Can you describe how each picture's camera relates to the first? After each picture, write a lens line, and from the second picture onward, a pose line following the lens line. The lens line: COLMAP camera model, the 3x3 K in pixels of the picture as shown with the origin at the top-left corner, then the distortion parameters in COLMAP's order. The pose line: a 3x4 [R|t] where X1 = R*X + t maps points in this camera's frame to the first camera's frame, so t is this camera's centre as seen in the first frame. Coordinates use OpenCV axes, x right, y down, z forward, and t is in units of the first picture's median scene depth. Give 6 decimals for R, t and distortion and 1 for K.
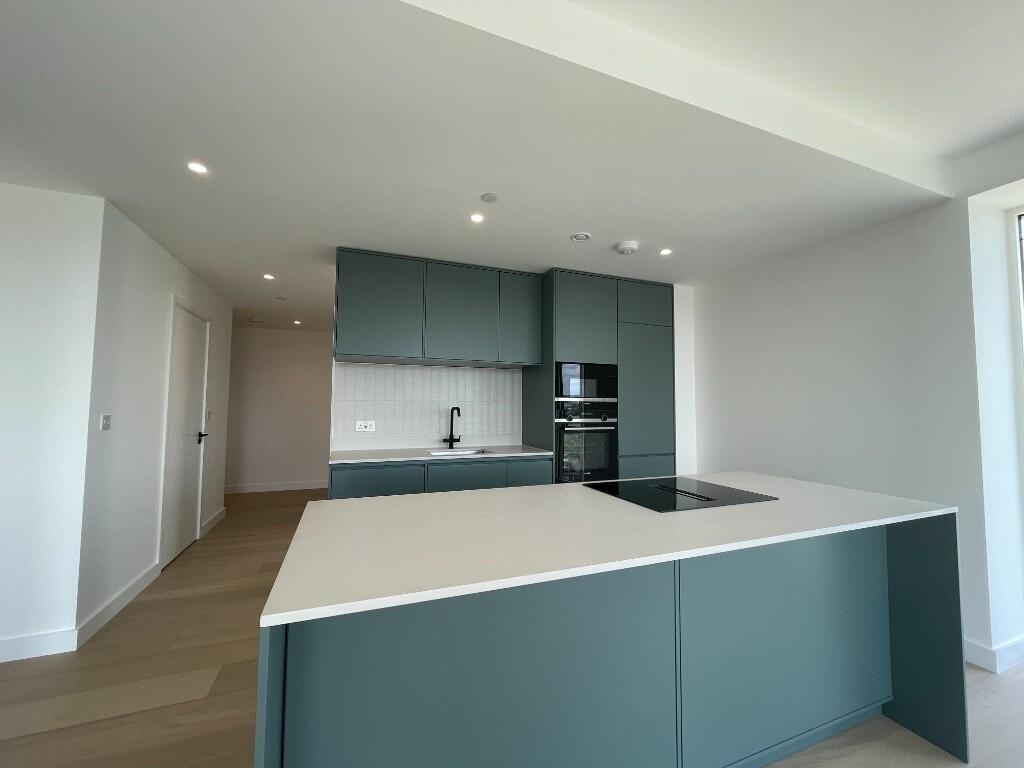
lens RADIAL K [[414.6, 0, 510.7], [0, 414.6, 383.5], [0, 0, 1]] dist [-0.003647, 0.000626]
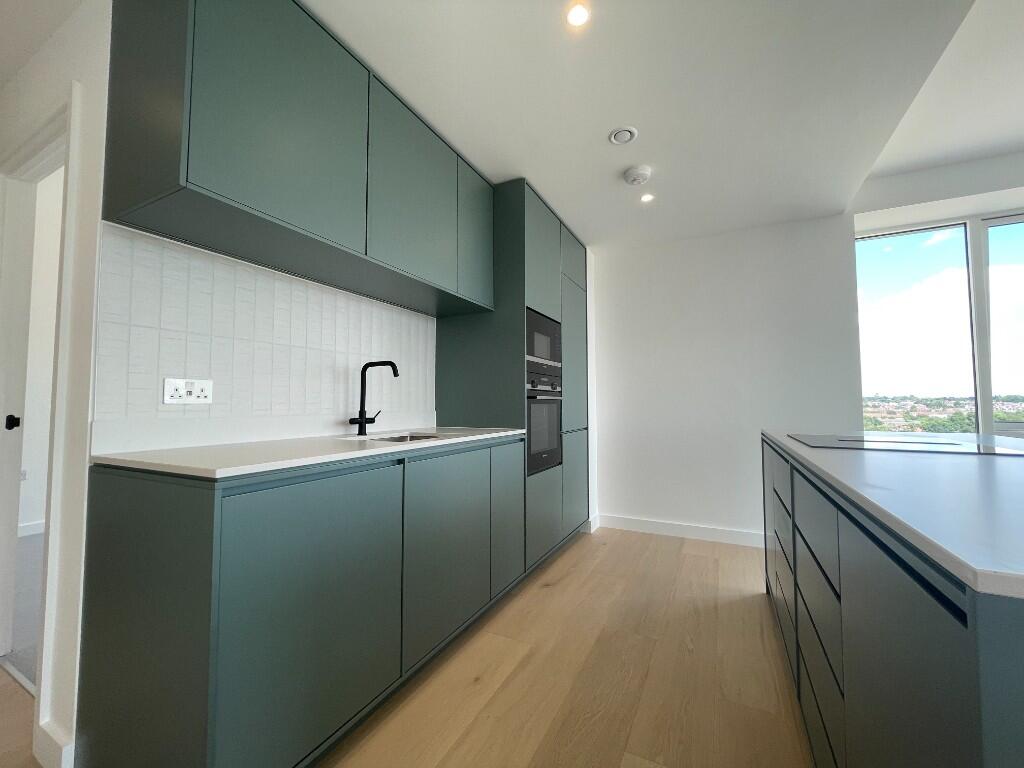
lens RADIAL K [[414.6, 0, 511.1], [0, 414.6, 384.6], [0, 0, 1]] dist [-0.003647, 0.000626]
pose [[0.753016, 0.022208, 0.657627, -0.365583], [-0.032777, 0.999456, 0.003779, 0.079309], [-0.657185, -0.024401, 0.753334, 0.443161]]
